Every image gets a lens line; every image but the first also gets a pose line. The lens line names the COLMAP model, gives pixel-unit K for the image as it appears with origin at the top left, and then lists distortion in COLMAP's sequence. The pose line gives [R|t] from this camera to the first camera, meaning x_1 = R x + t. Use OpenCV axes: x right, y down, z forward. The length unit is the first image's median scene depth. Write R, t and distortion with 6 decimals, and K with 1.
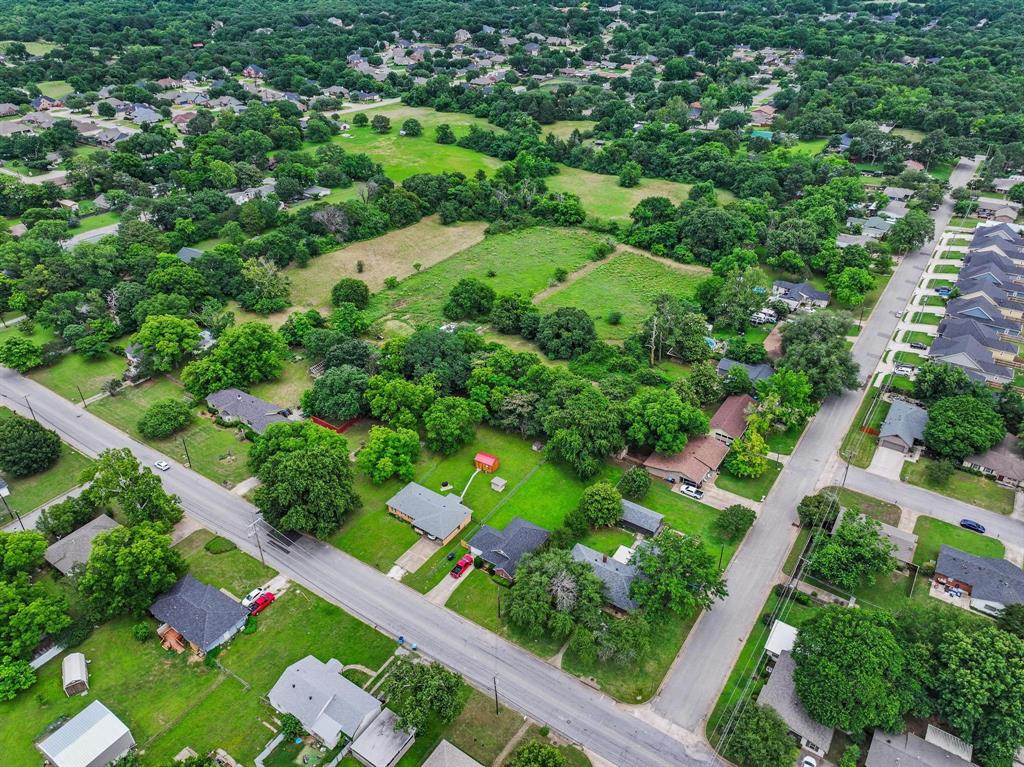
lens RADIAL K [[709.8, 0, 512.0], [0, 709.8, 383.5], [0, 0, 1]] dist [0.002133, 0.009161]
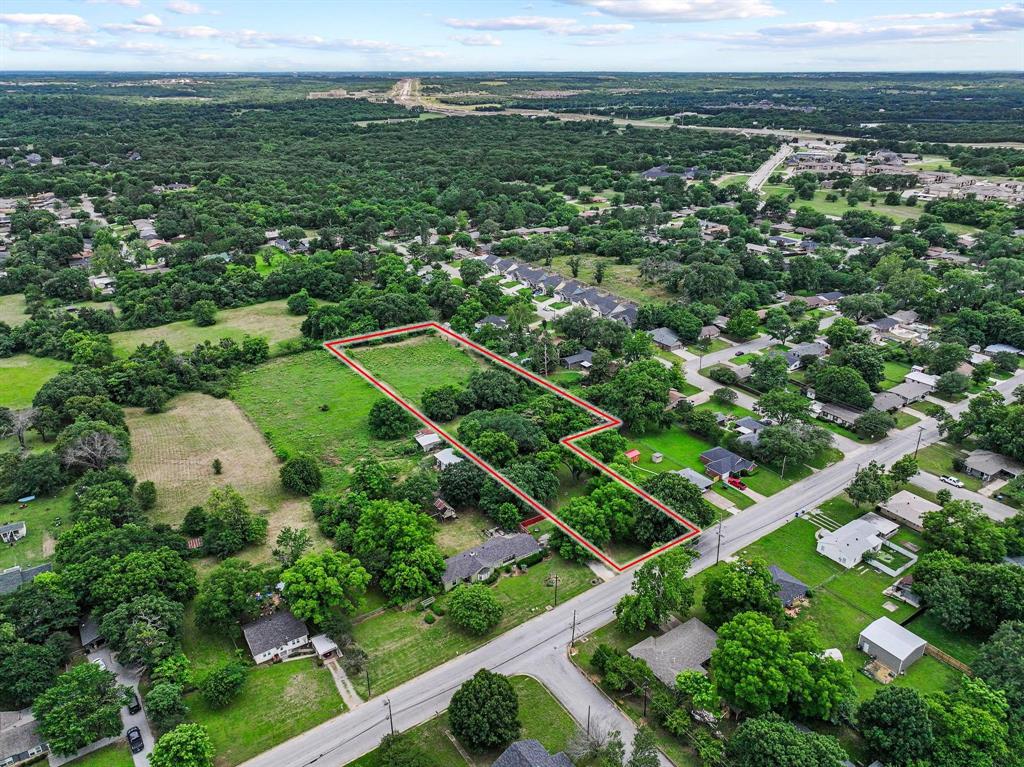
lens RADIAL K [[709.8, 0, 512.0], [0, 709.8, 383.5], [0, 0, 1]] dist [0.002133, 0.009161]
pose [[0.374793, -0.369153, 0.850445, -0.745677], [0.502126, 0.851946, 0.148517, -0.195942], [-0.779359, 0.371368, 0.504664, 0.283109]]
